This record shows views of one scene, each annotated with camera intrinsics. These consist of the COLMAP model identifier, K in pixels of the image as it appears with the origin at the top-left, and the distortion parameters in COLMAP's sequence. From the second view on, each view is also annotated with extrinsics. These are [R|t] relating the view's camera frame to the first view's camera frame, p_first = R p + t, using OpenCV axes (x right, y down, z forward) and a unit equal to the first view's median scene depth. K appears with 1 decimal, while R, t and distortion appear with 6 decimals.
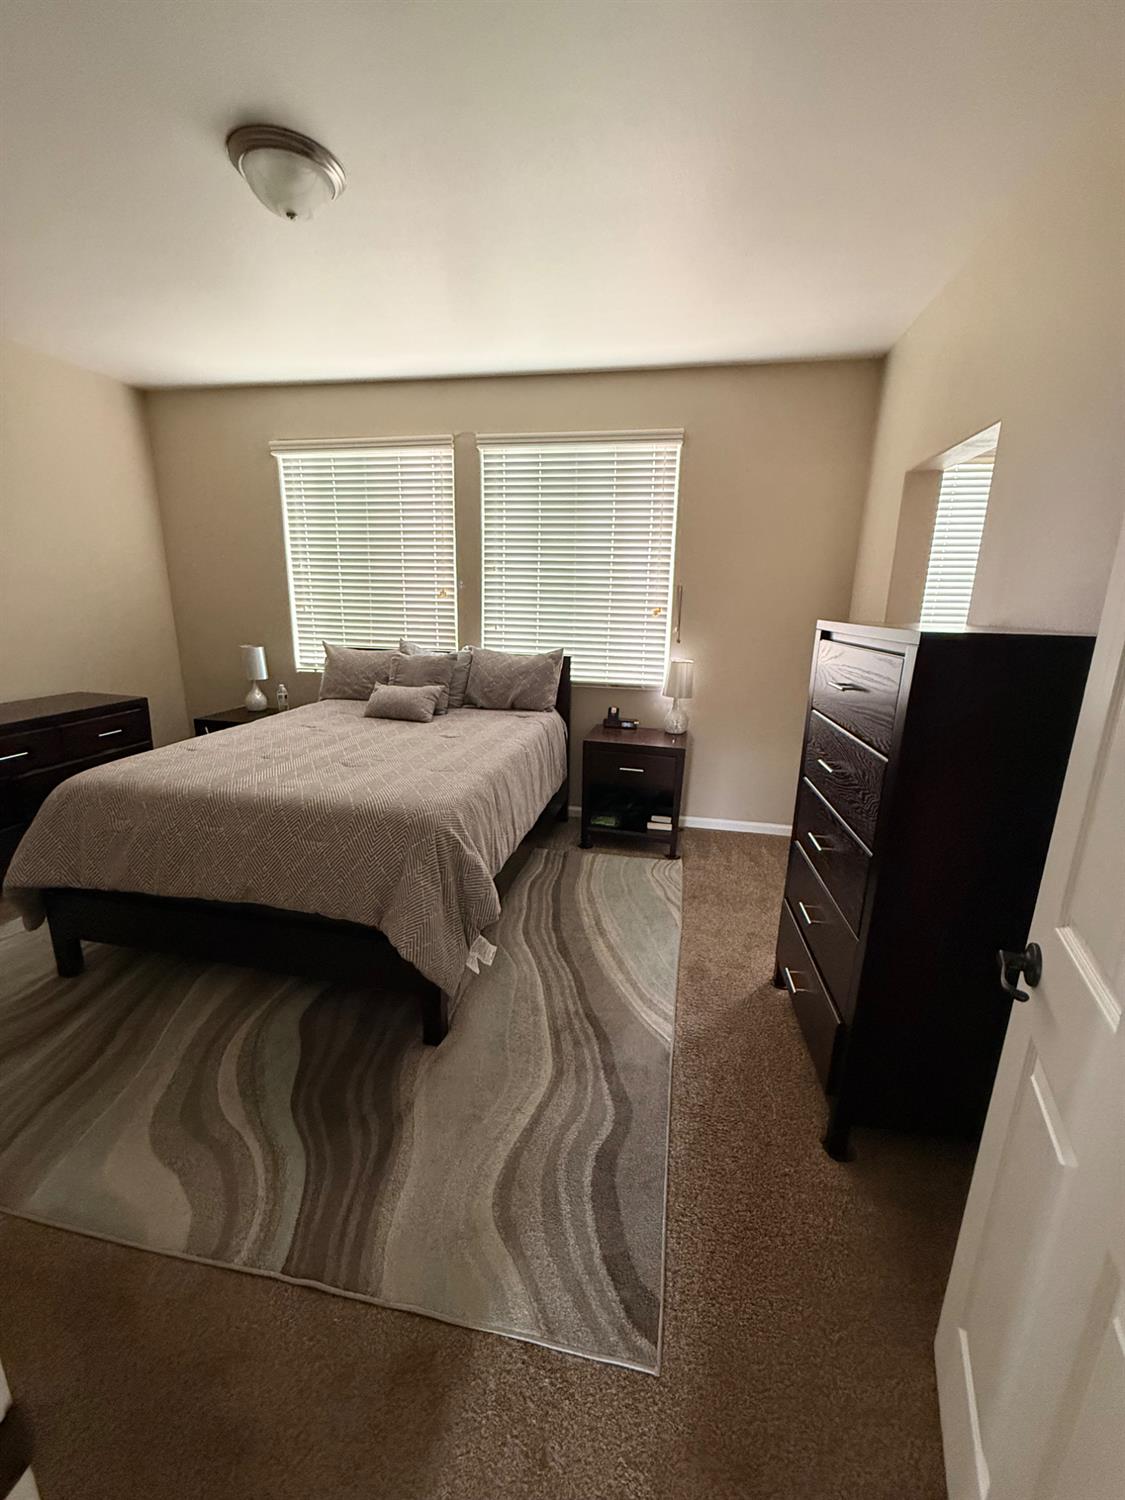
lens RADIAL K [[593.7, 0, 556.3], [0, 593.7, 739.9], [0, 0, 1]] dist [0.002625, 0.000095]
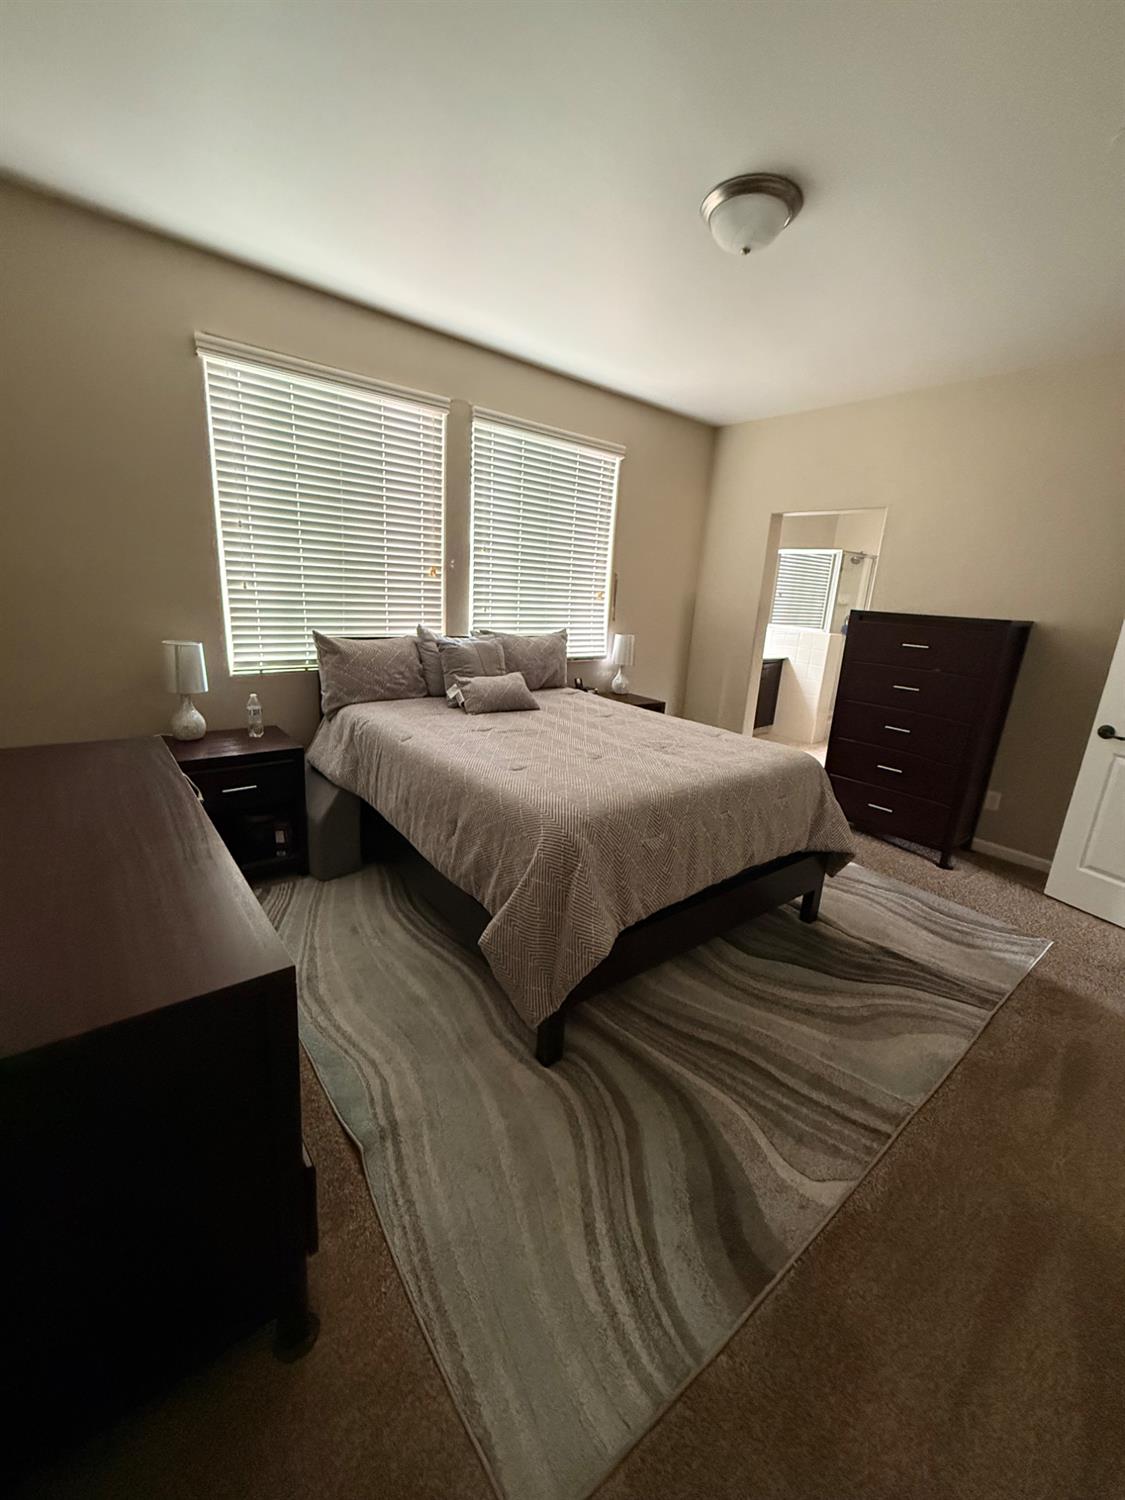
lens RADIAL K [[593.7, 0, 558.9], [0, 593.7, 742.8], [0, 0, 1]] dist [0.002625, 0.000095]
pose [[0.650645, -0.179159, 0.737945, -0.817923], [0.136007, 0.983551, 0.118871, -0.075128], [-0.747103, 0.023023, 0.664309, 0.269250]]
